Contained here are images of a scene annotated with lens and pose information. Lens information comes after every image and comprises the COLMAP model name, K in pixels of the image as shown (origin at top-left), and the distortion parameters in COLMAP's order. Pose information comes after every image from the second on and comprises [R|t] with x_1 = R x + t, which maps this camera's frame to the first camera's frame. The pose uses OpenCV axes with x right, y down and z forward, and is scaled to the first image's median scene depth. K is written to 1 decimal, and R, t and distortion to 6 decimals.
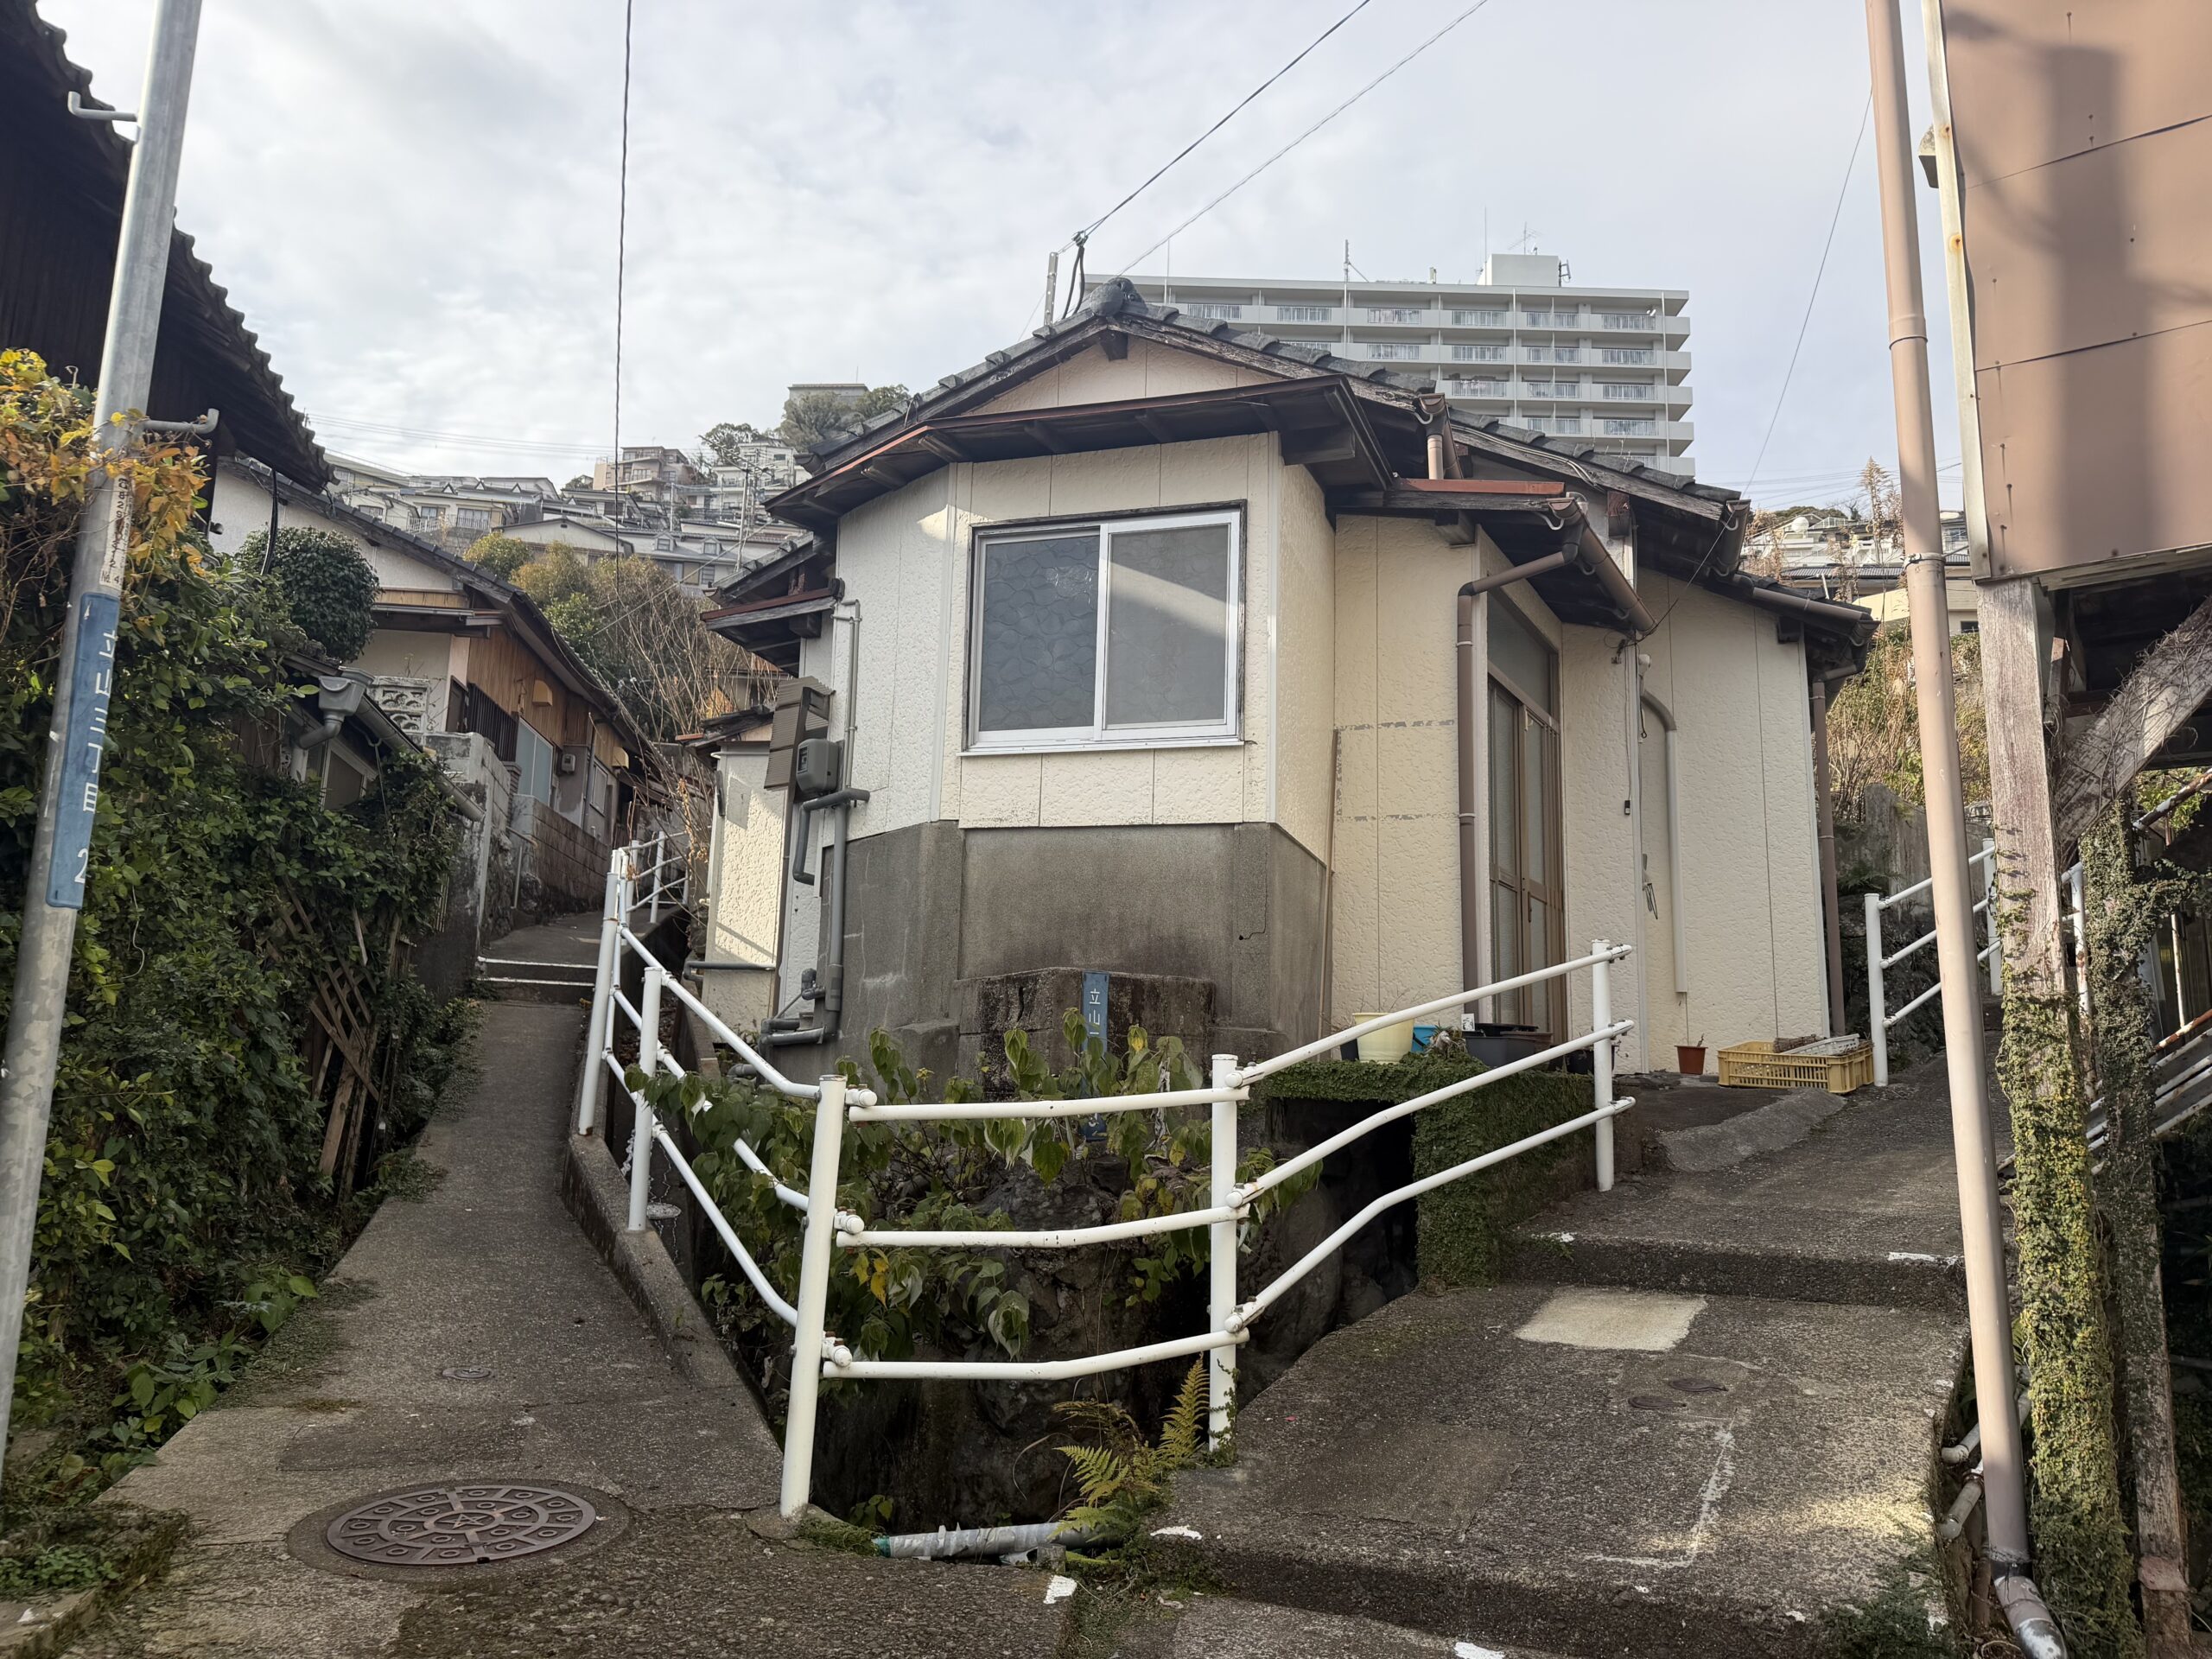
lens RADIAL K [[1544.3, 0, 1158.5], [0, 1544.3, 822.5], [0, 0, 1]] dist [0.055165, -0.072029]
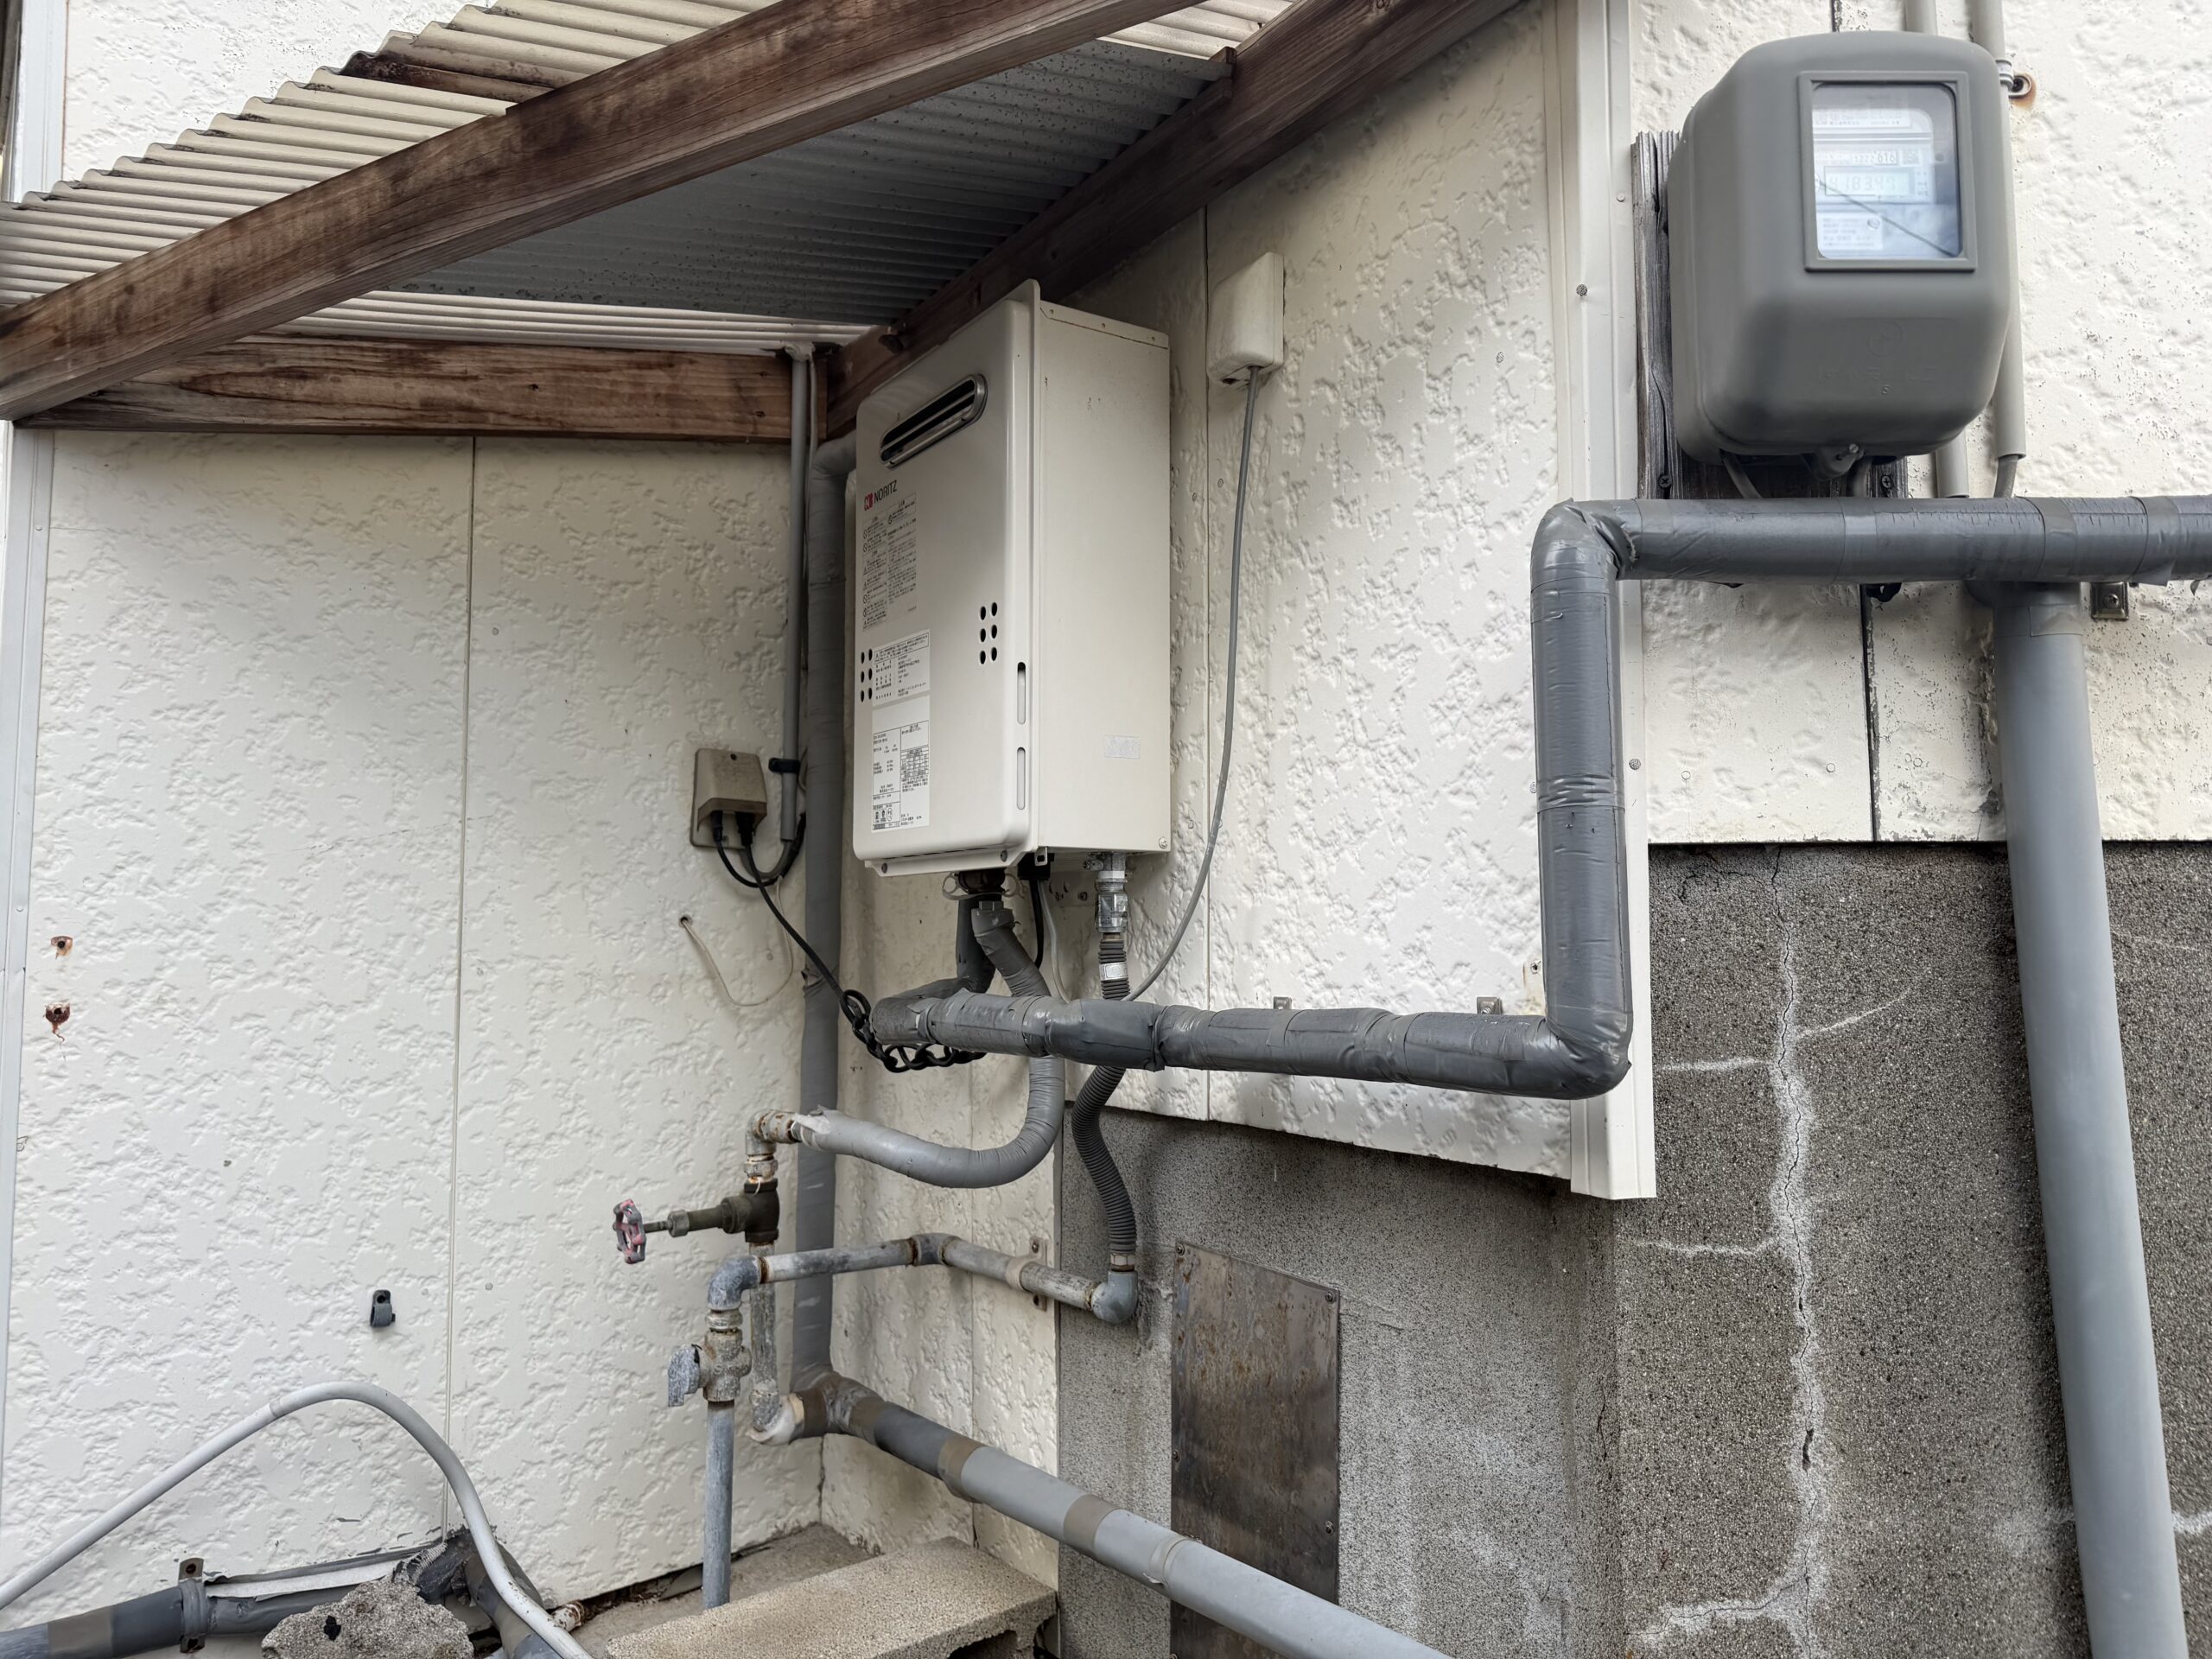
lens RADIAL K [[1568.1, 0, 1105.6], [0, 1568.1, 888.9], [0, 0, 1]] dist [-0.003832, -0.001380]
pose [[0.627032, 0.016520, 0.778818, -0.193076], [-0.121622, 0.989591, 0.076928, 0.003816], [-0.769441, -0.142958, 0.622514, 0.485757]]
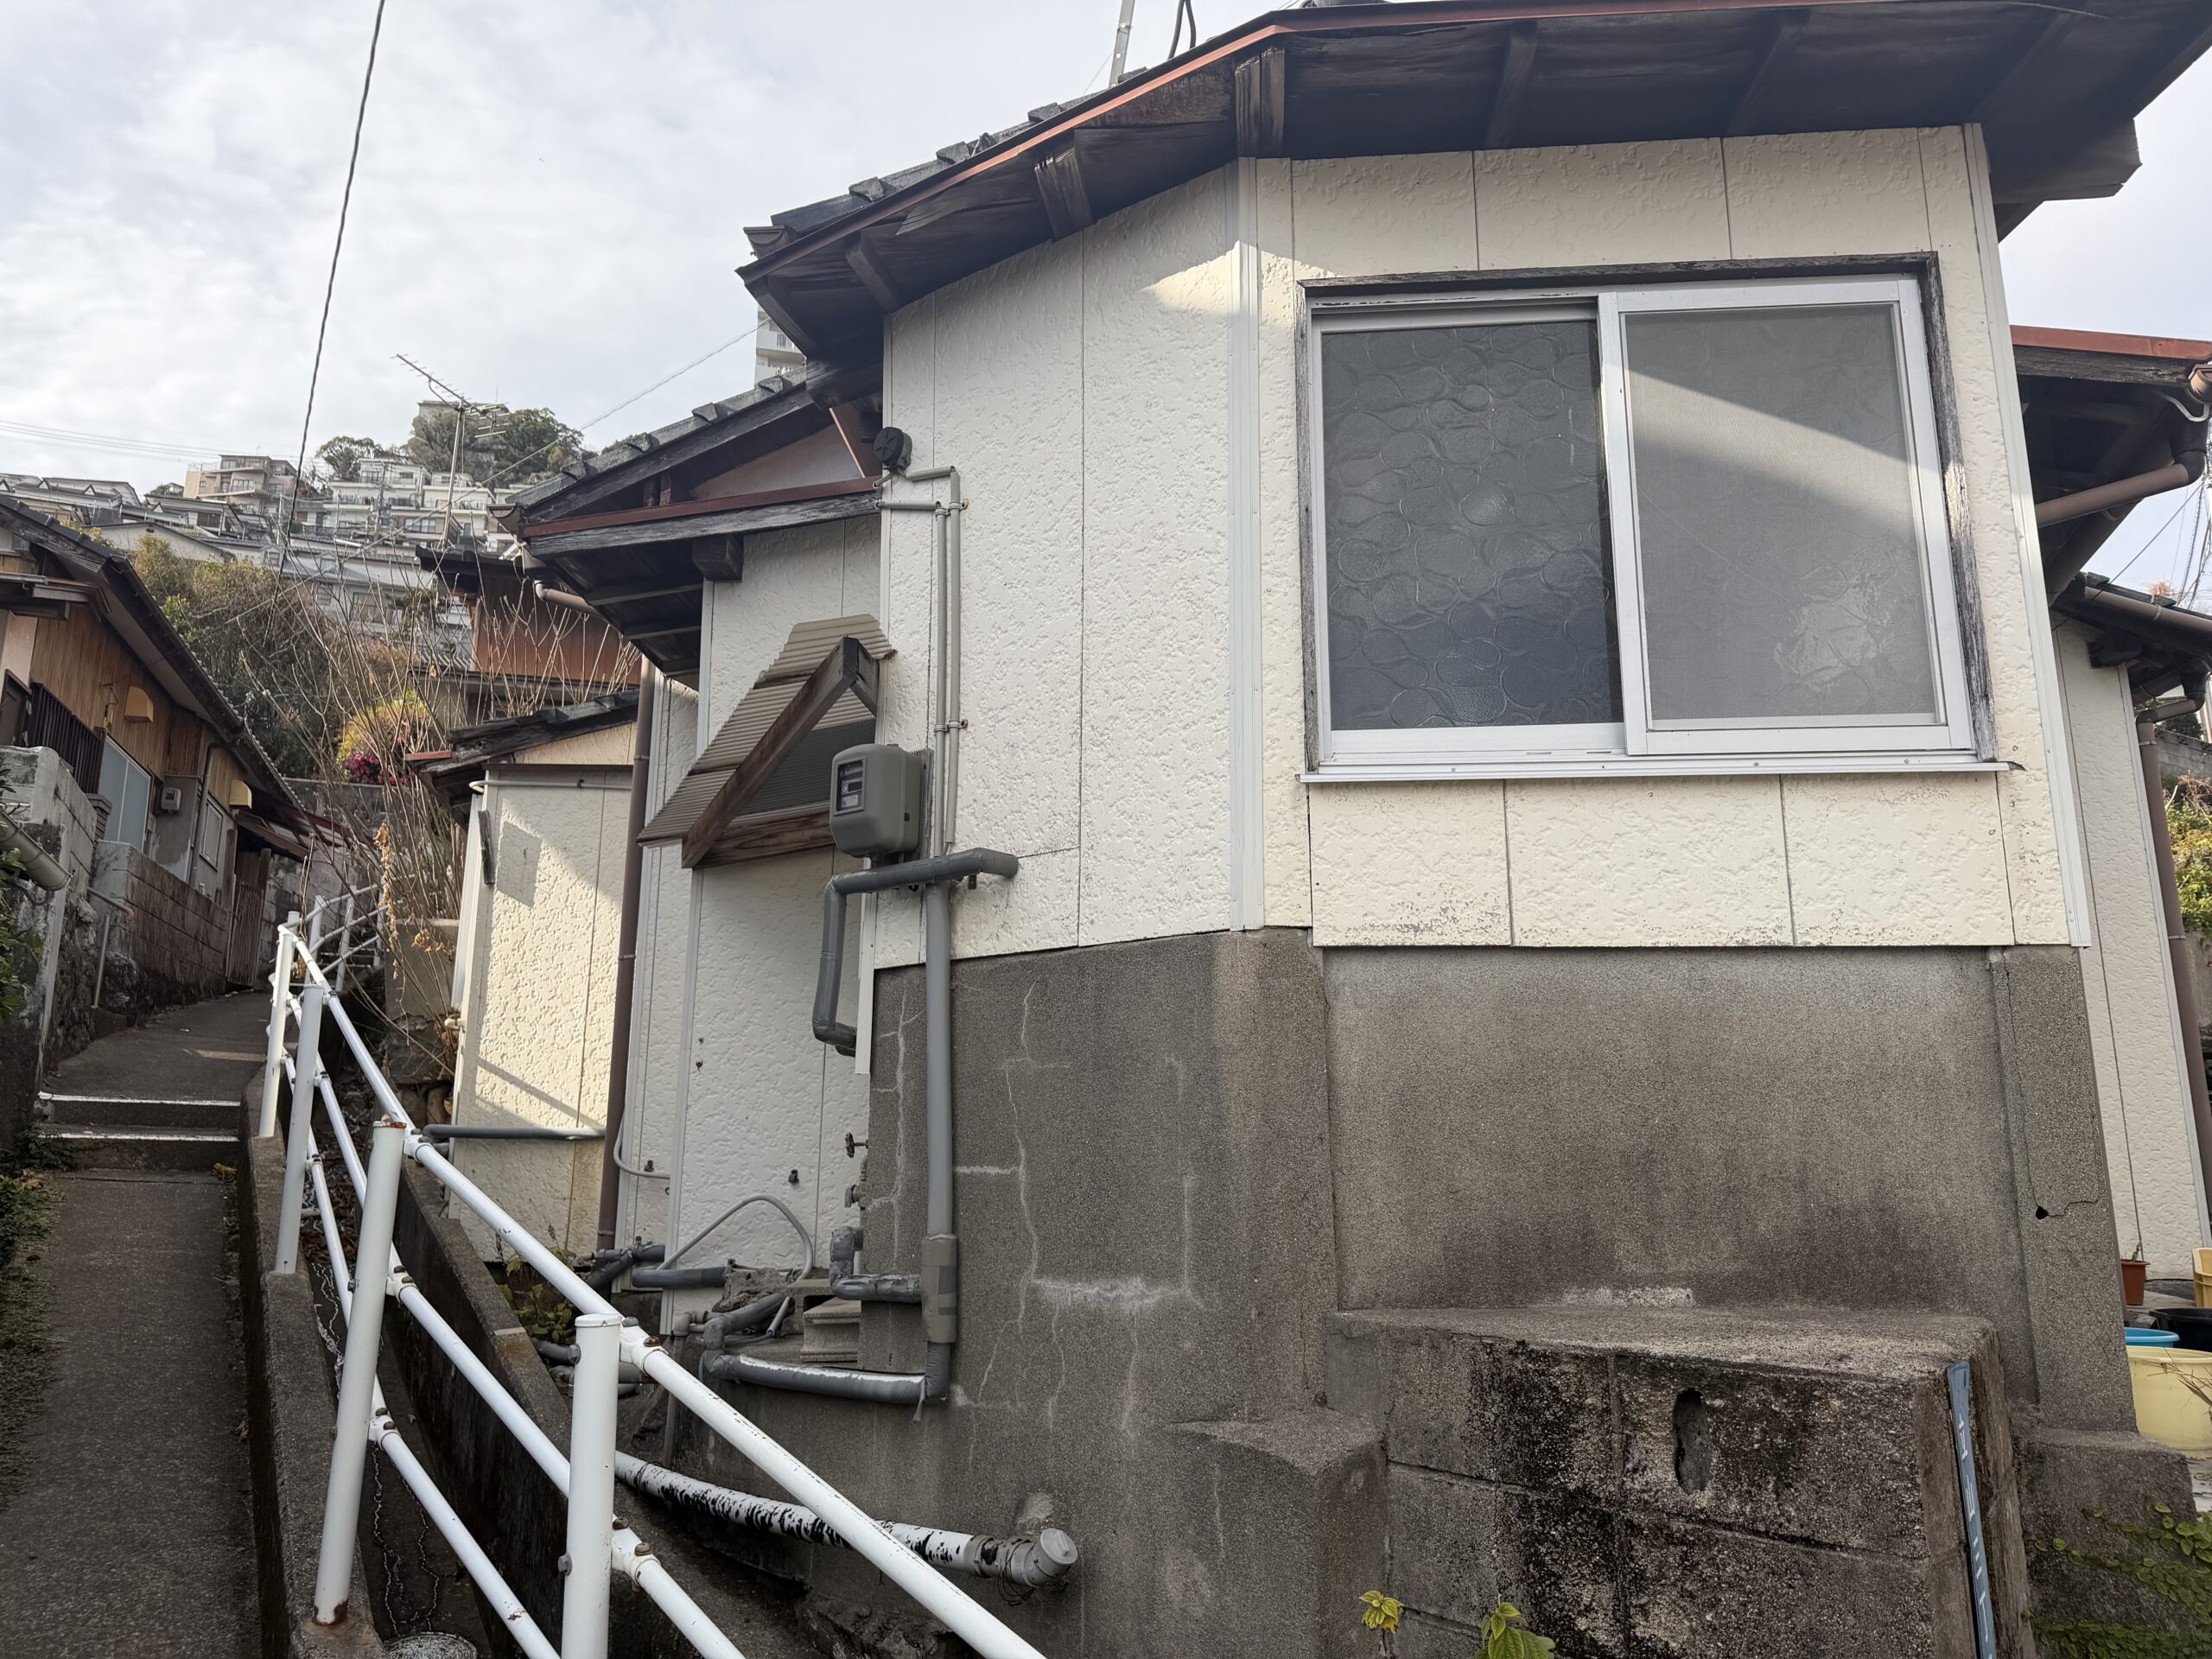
lens RADIAL K [[1531.8, 0, 1106.0], [0, 1531.8, 829.5], [0, 0, 1]] dist [-0.004558, 0.000439]
pose [[0.979148, 0.020030, 0.202159, -0.144985], [-0.013342, 0.999319, -0.034389, -0.007259], [-0.202710, 0.030975, 0.978749, 0.309707]]
